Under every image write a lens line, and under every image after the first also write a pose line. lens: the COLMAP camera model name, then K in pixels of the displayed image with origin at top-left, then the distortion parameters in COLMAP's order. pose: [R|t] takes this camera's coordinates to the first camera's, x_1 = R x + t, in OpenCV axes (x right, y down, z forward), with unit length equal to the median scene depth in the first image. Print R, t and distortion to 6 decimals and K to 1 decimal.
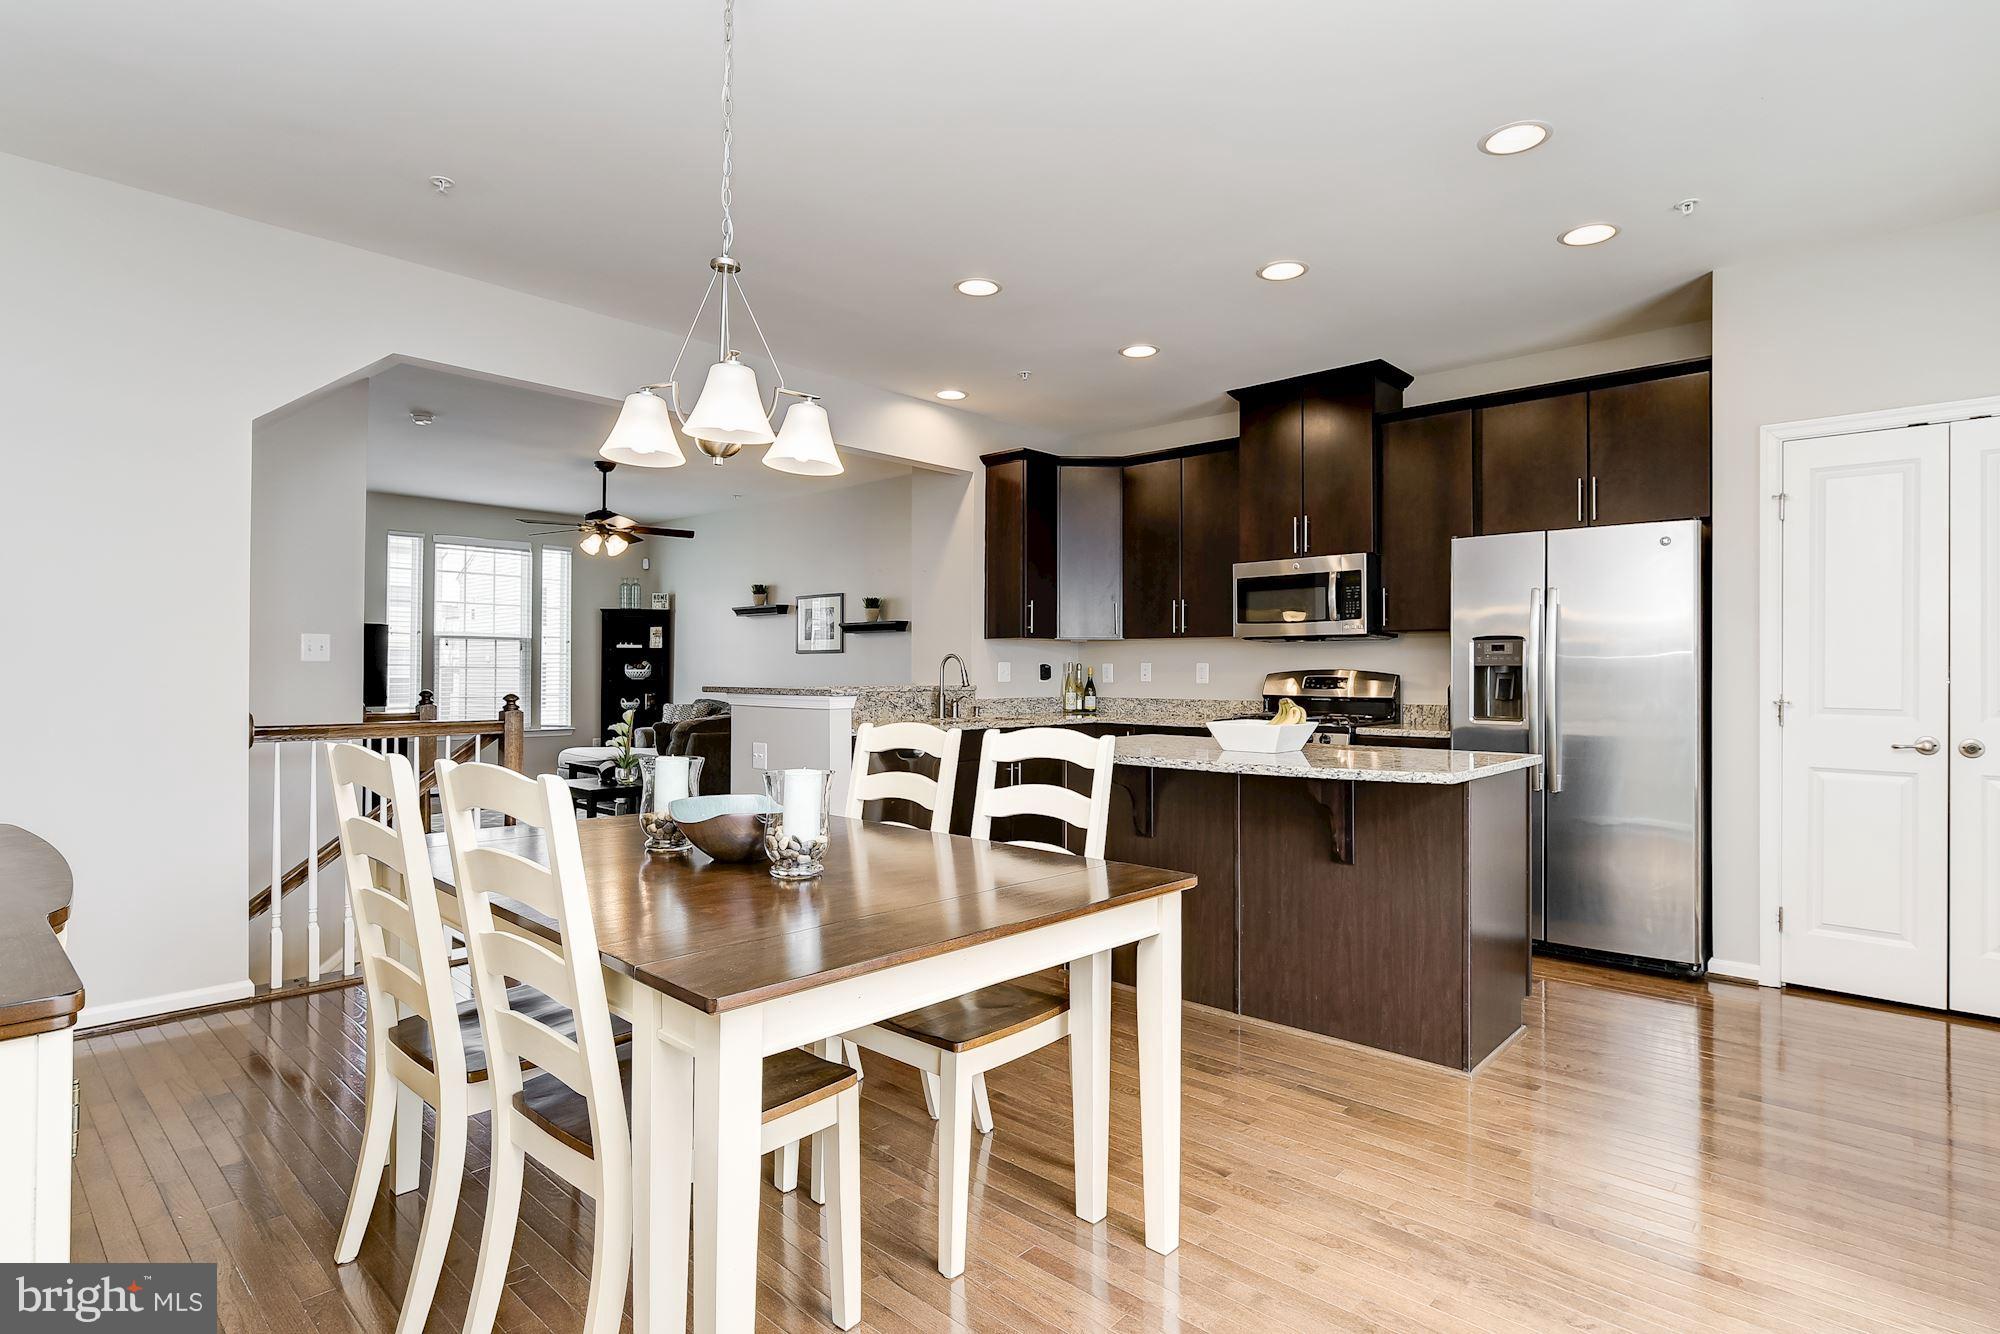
lens RADIAL K [[1014.7, 0, 1000.0], [0, 1014.7, 667.0], [0, 0, 1]] dist [-0.002631, -0.000602]
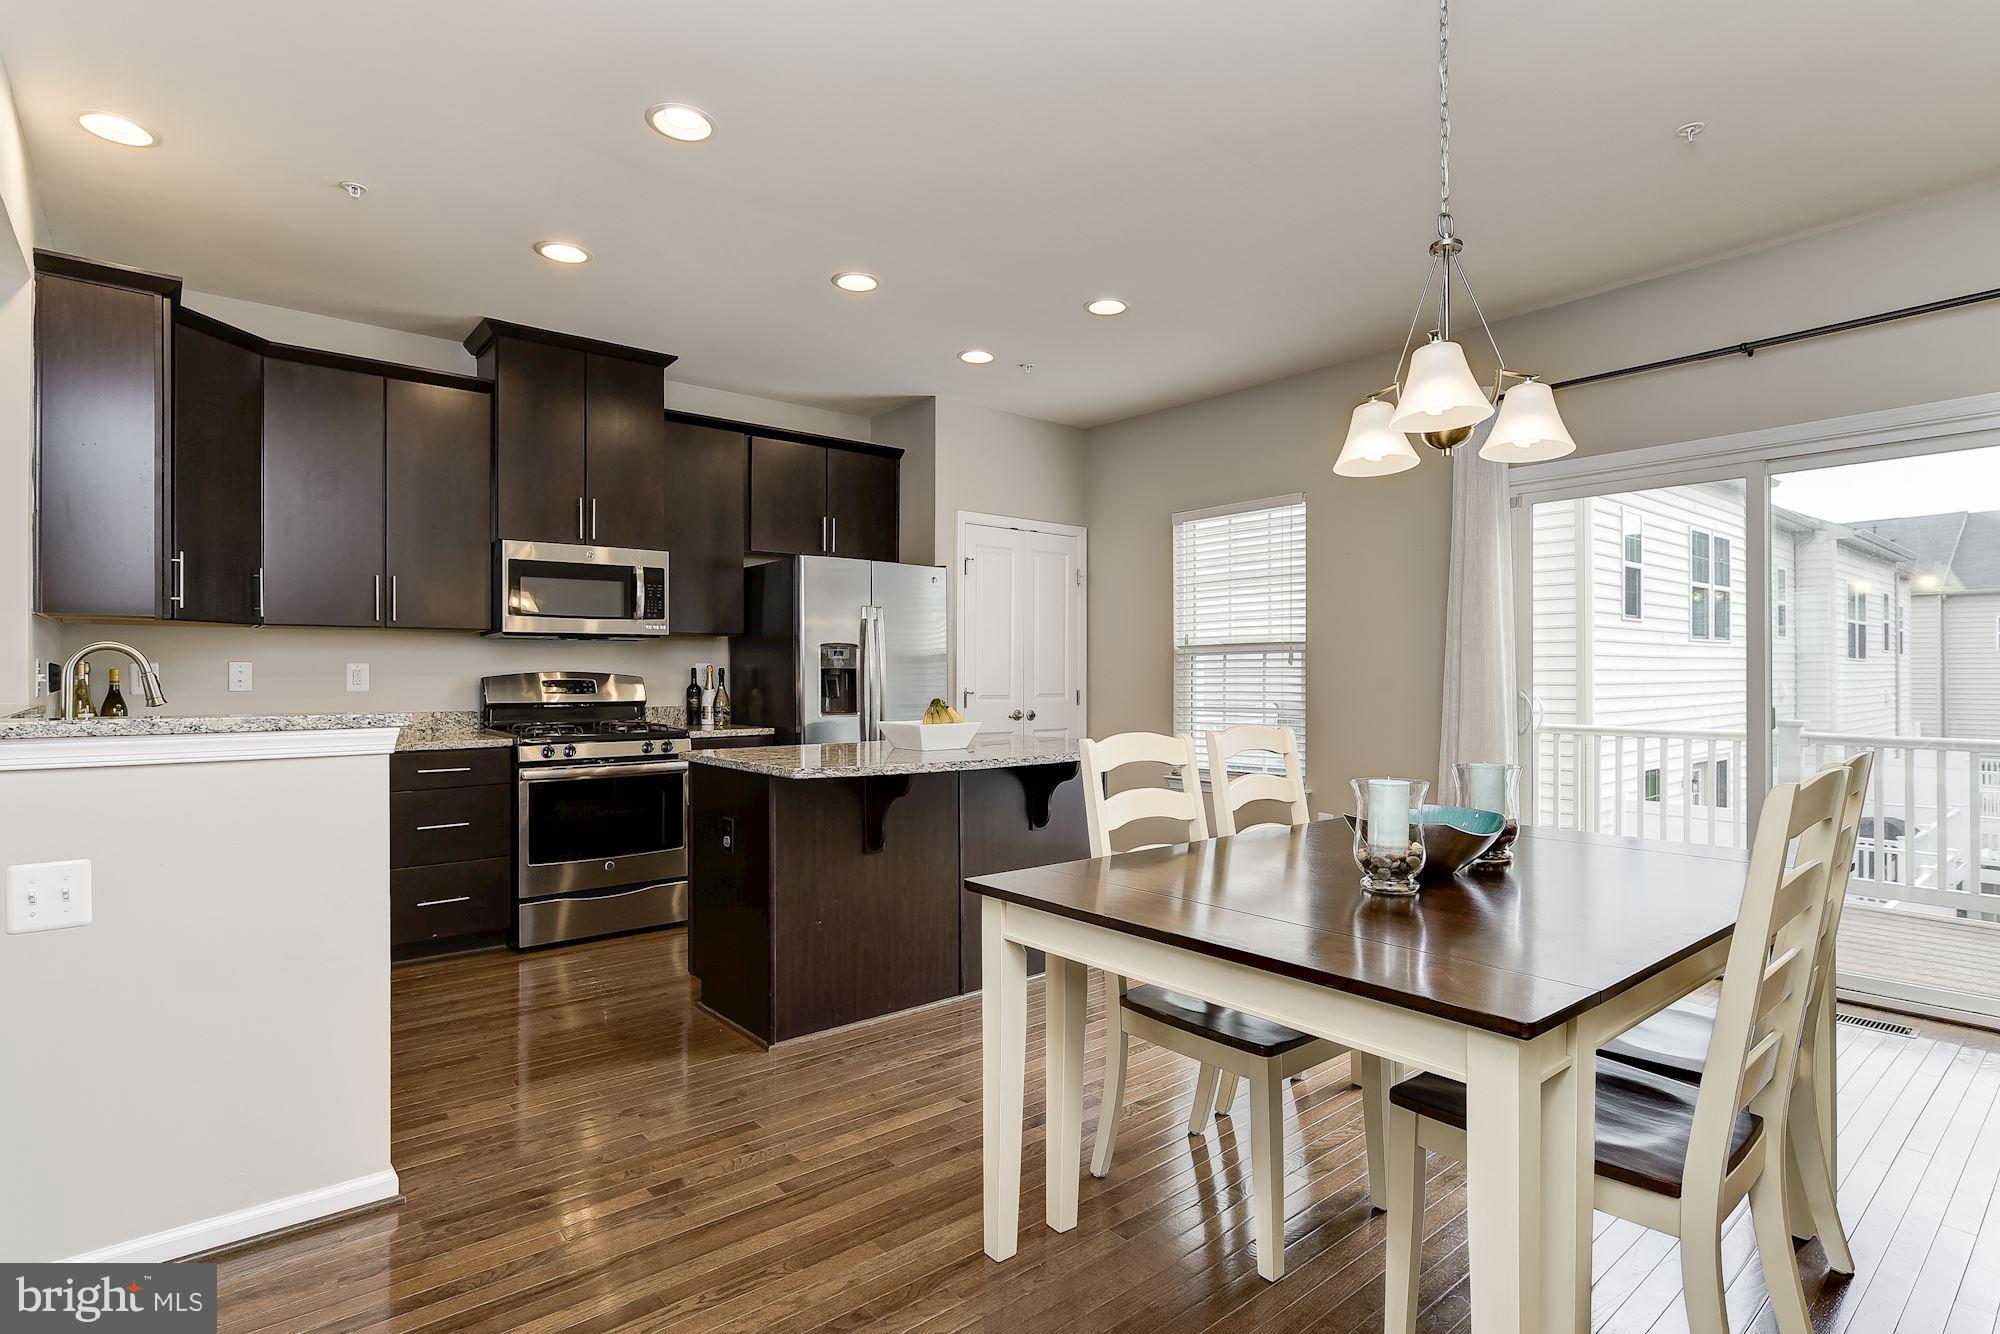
lens RADIAL K [[1000.8, 0, 998.4], [0, 1000.8, 672.6], [0, 0, 1]] dist [-0.009648, 0.001684]
pose [[0.130085, -0.003245, 0.991498, -0.532336], [-0.001553, 0.999993, 0.003476, -0.000477], [-0.991502, -0.001992, 0.130079, 0.549231]]
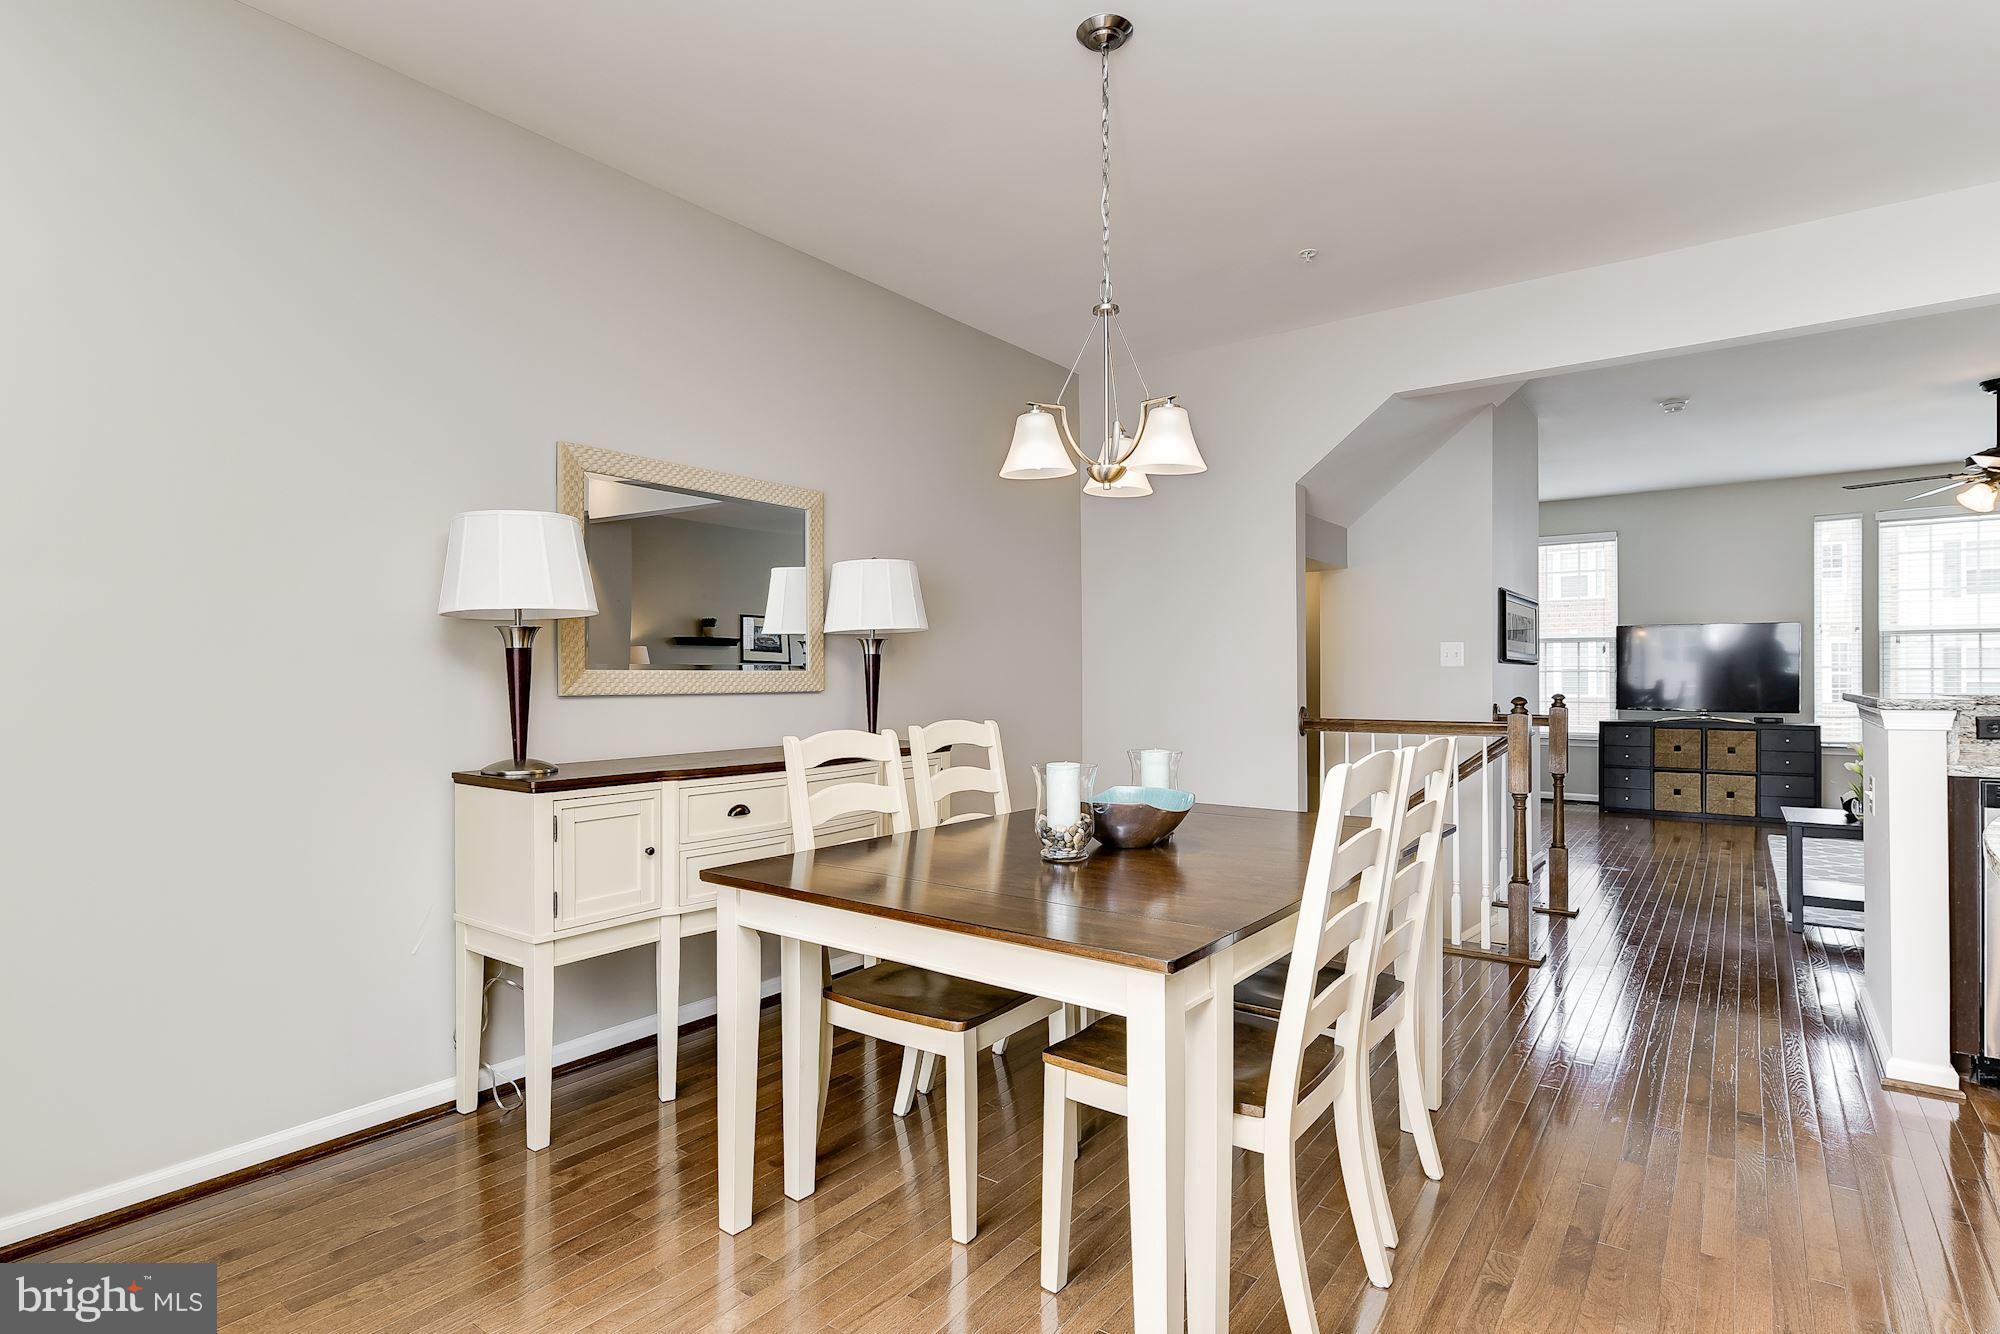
lens RADIAL K [[1023.4, 0, 1027.7], [0, 1023.4, 683.1], [0, 0, 1]] dist [0.003699, 0.001186]
pose [[0.127192, -0.001027, -0.991878, 0.360512], [0.011093, 0.999938, 0.000388, 0.006689], [0.991816, -0.011053, 0.127195, 0.327387]]
